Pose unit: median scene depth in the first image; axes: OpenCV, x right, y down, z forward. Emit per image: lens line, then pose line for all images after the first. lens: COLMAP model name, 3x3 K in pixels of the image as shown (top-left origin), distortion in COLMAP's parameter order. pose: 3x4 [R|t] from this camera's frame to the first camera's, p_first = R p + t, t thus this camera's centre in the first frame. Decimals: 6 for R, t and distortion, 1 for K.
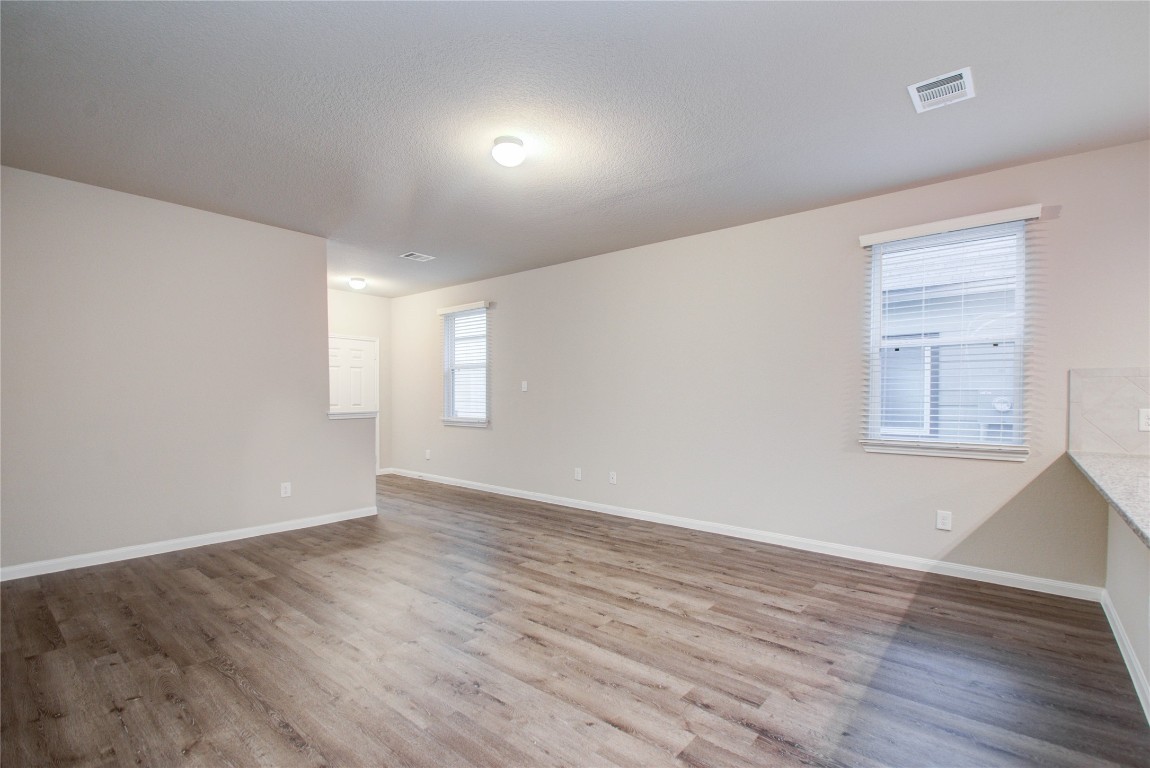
lens RADIAL K [[513.2, 0, 586.8], [0, 513.2, 398.8], [0, 0, 1]] dist [0.007340, -0.012172]
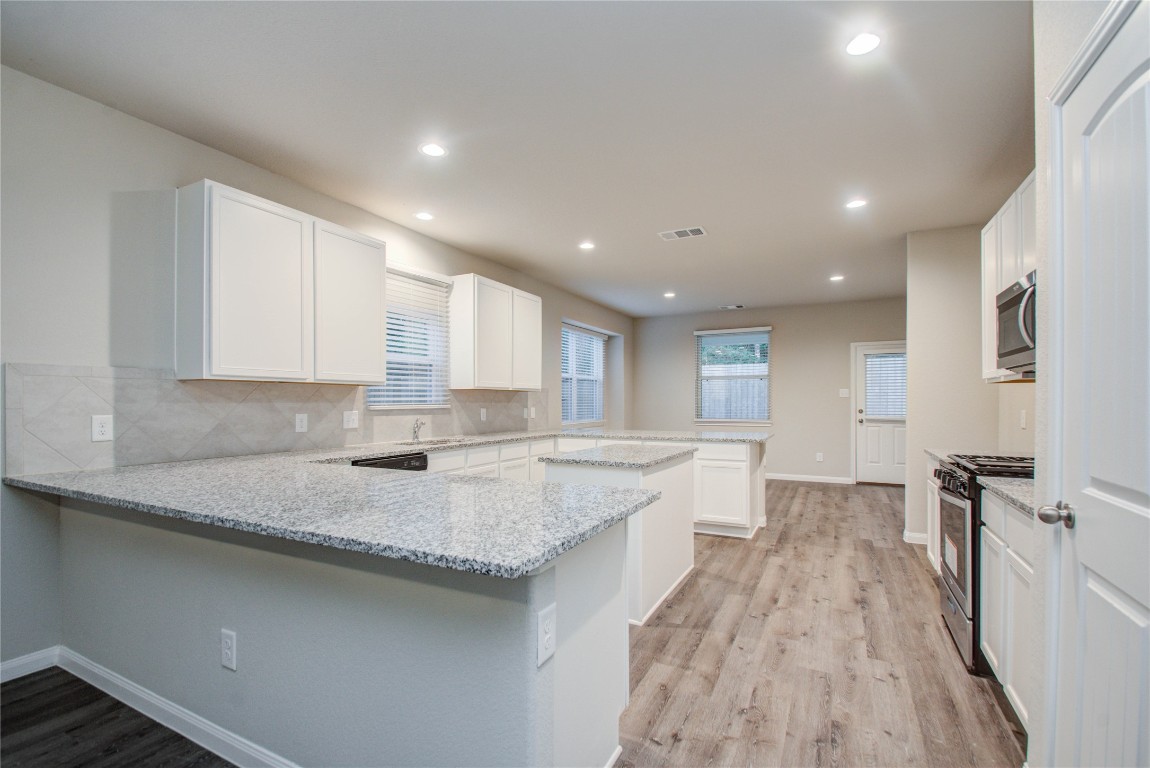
lens RADIAL K [[513.2, 0, 584.2], [0, 513.2, 395.2], [0, 0, 1]] dist [0.007340, -0.012172]
pose [[-0.223470, 0.008713, 0.974672, 0.059475], [0.003811, 0.999960, -0.008066, -0.004410], [-0.974703, 0.001912, -0.223494, 0.351608]]
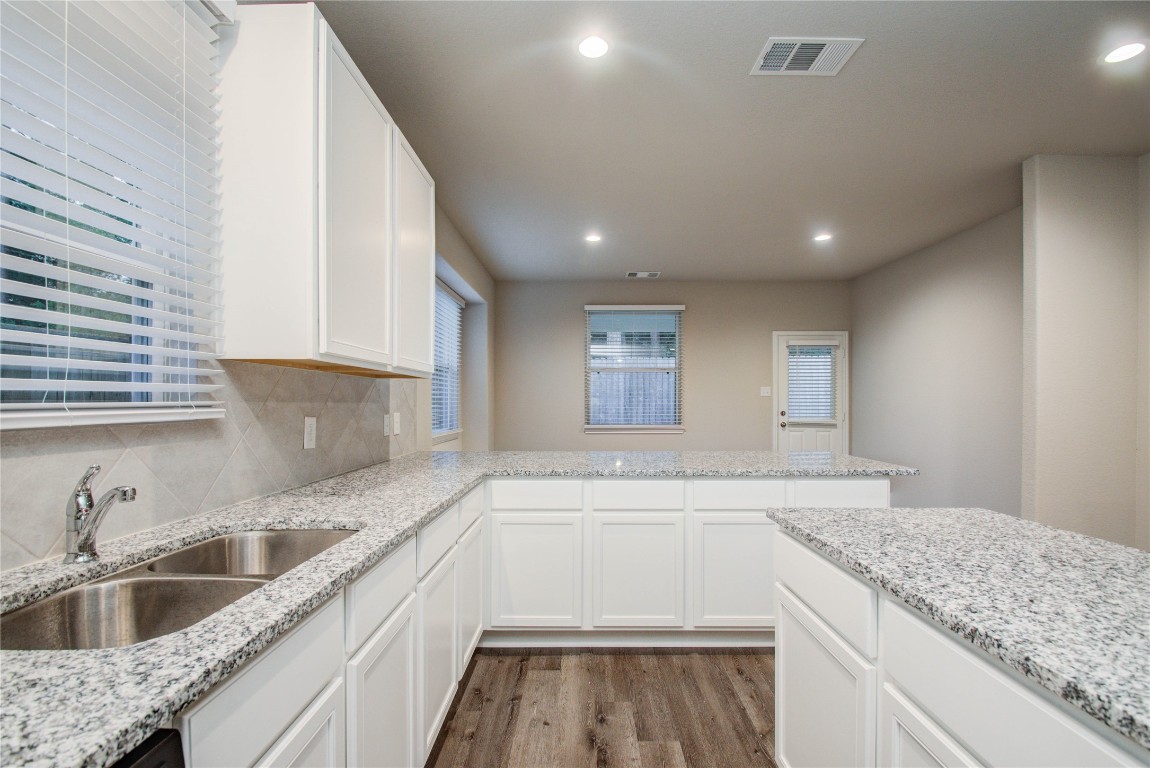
lens RADIAL K [[513.2, 0, 581.9], [0, 513.2, 399.4], [0, 0, 1]] dist [0.007340, -0.012172]
pose [[-0.633505, 0.000175, 0.773739, 0.969266], [0.000056, 1.000000, -0.000180, 0.001555], [-0.773739, -0.000070, -0.633505, 0.433806]]
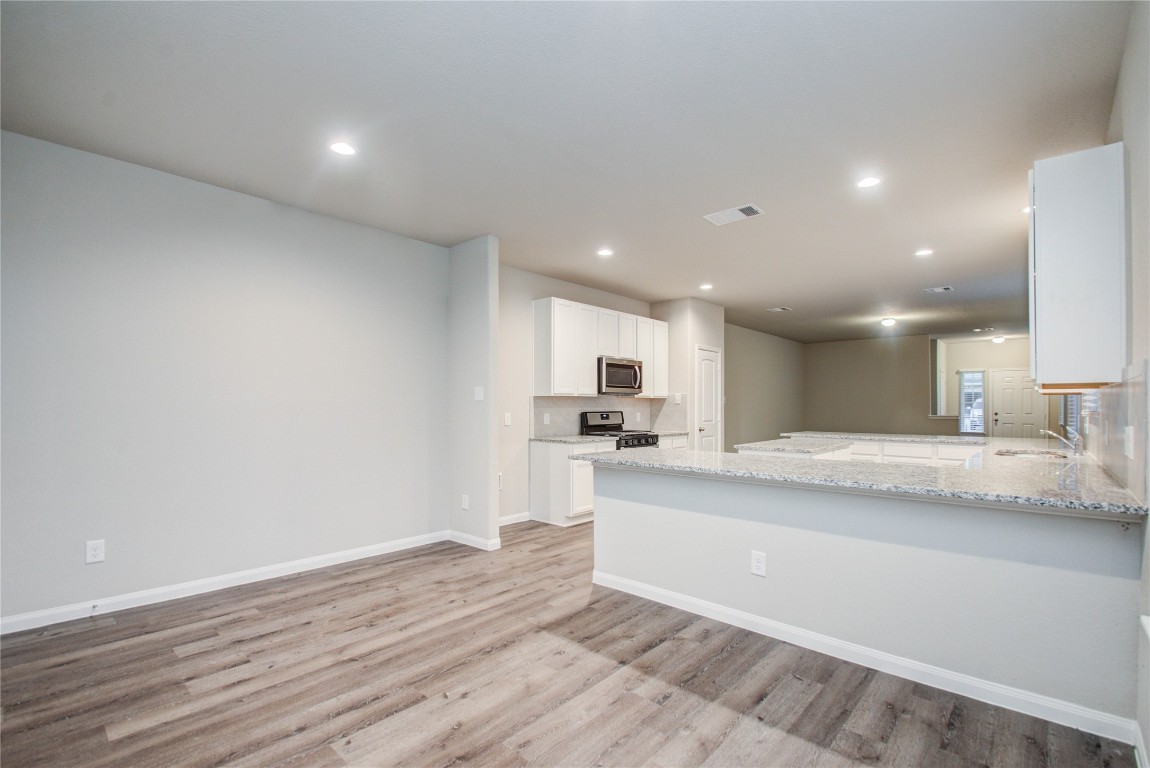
lens RADIAL K [[513.2, 0, 571.3], [0, 513.2, 391.3], [0, 0, 1]] dist [0.007340, -0.012172]
pose [[-0.053644, -0.032417, -0.998034, 2.424640], [-0.004344, 0.999471, -0.032230, 0.005080], [0.998551, 0.002606, -0.053757, -0.477950]]
